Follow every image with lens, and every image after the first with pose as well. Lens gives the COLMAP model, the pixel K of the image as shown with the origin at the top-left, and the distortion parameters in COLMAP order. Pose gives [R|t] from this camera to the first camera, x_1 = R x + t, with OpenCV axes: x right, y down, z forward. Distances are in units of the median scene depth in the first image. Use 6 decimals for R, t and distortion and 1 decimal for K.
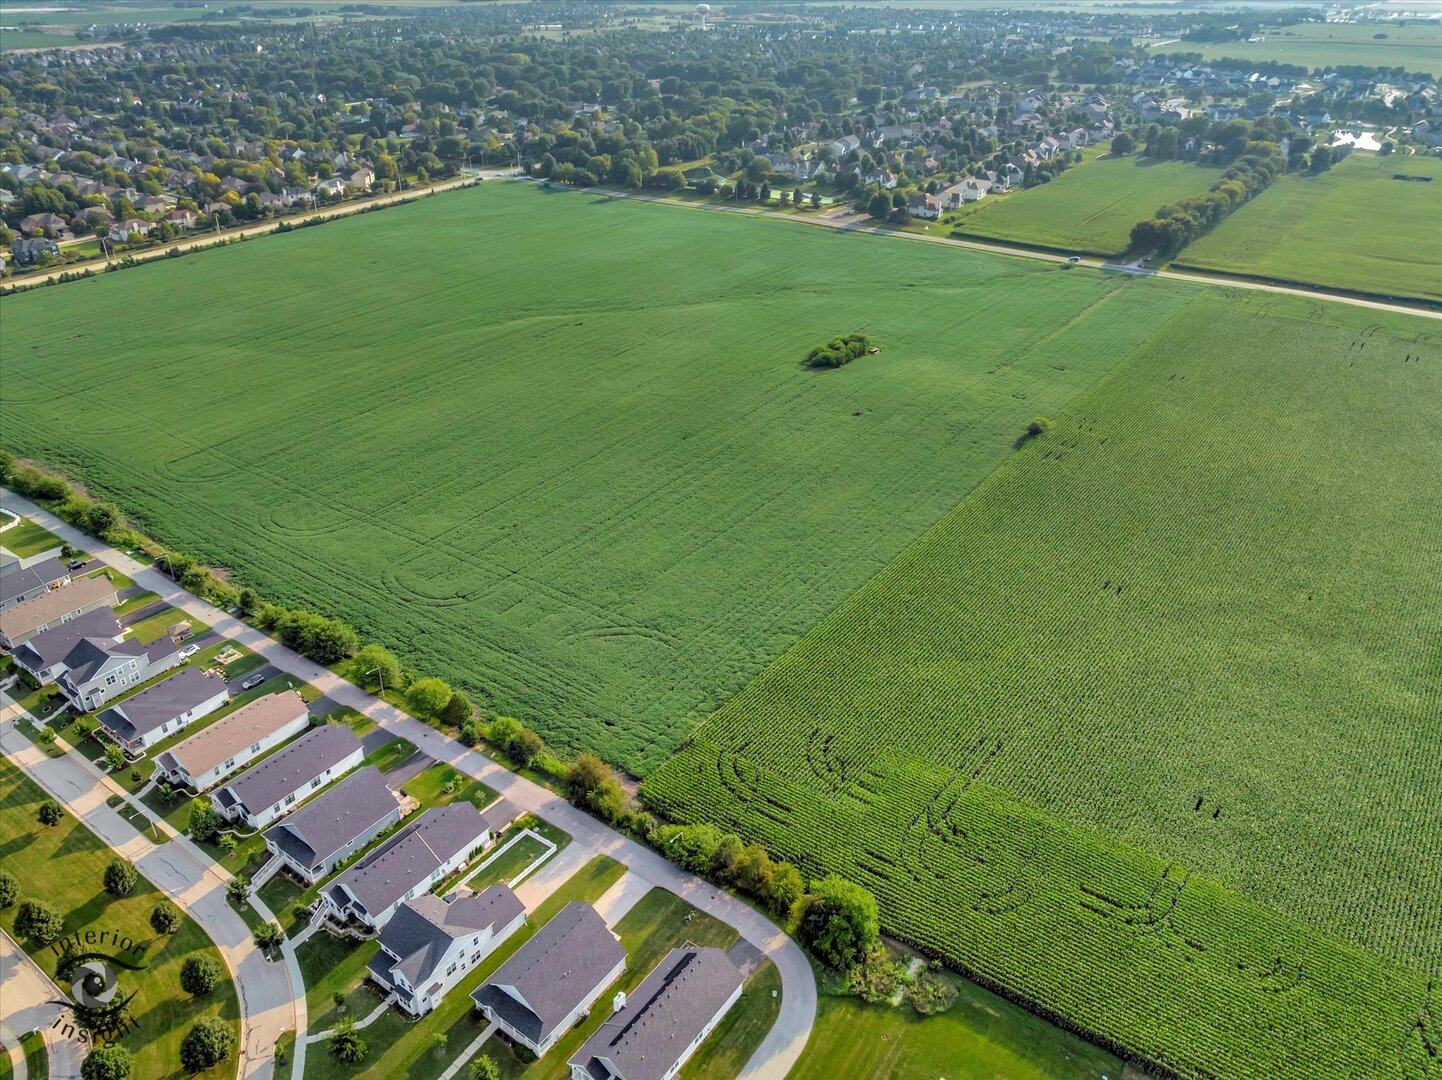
lens RADIAL K [[1008.7, 0, 690.6], [0, 1008.7, 545.5], [0, 0, 1]] dist [-0.034187, 0.002126]
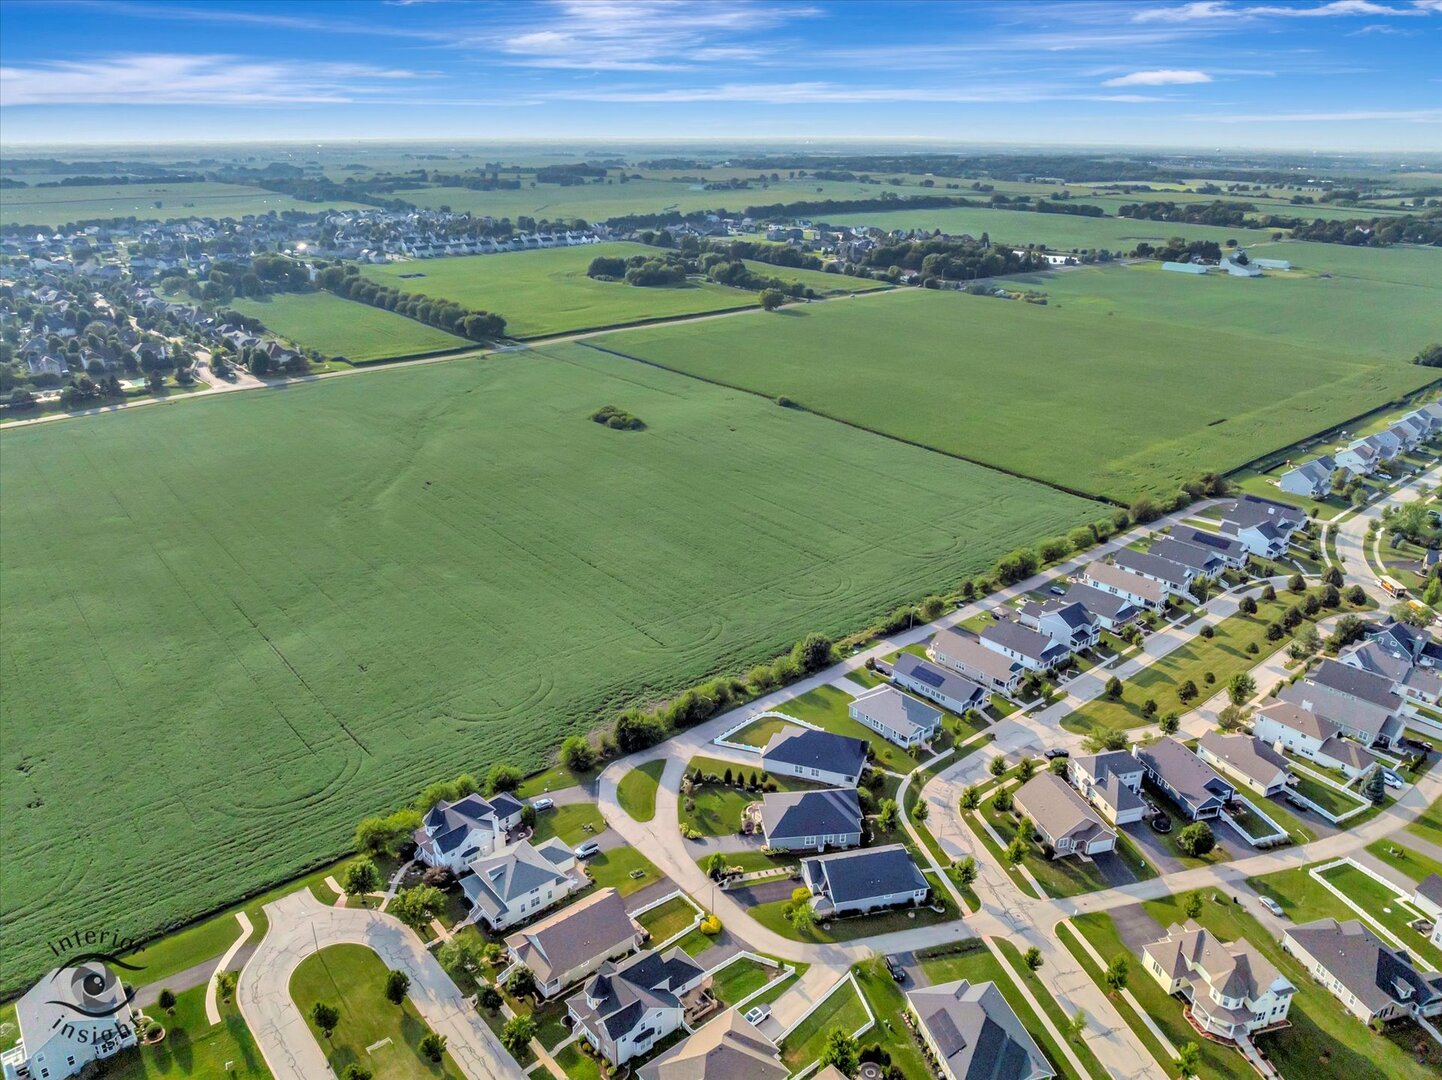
lens RADIAL K [[1059.3, 0, 721.0], [0, 1059.3, 540.0], [0, 0, 1]] dist [-0.037209, 0.000155]
pose [[0.238375, -0.348726, 0.906404, -1.038072], [0.488812, 0.849553, 0.198301, -0.253005], [-0.839190, 0.395791, 0.372974, 0.442471]]
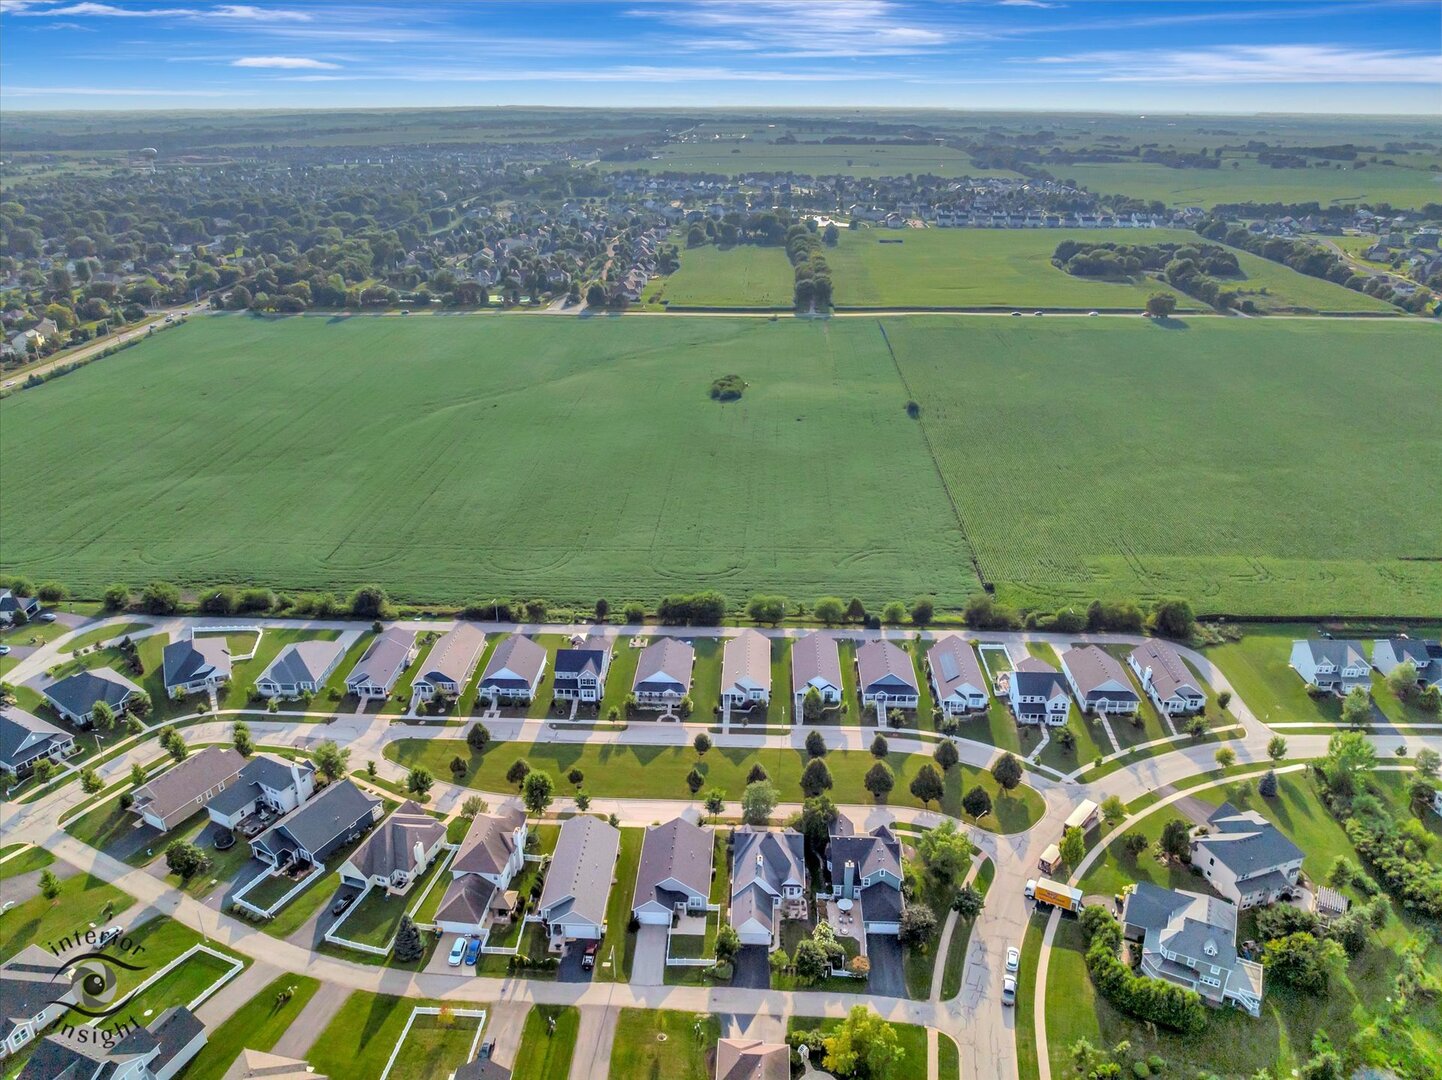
lens RADIAL K [[1008.7, 0, 690.6], [0, 1008.7, 545.5], [0, 0, 1]] dist [-0.034187, 0.002126]
pose [[0.837122, -0.220402, 0.500649, -0.561445], [0.275536, 0.960545, -0.037854, 0.035118], [-0.472553, 0.169635, 0.864822, -0.053373]]
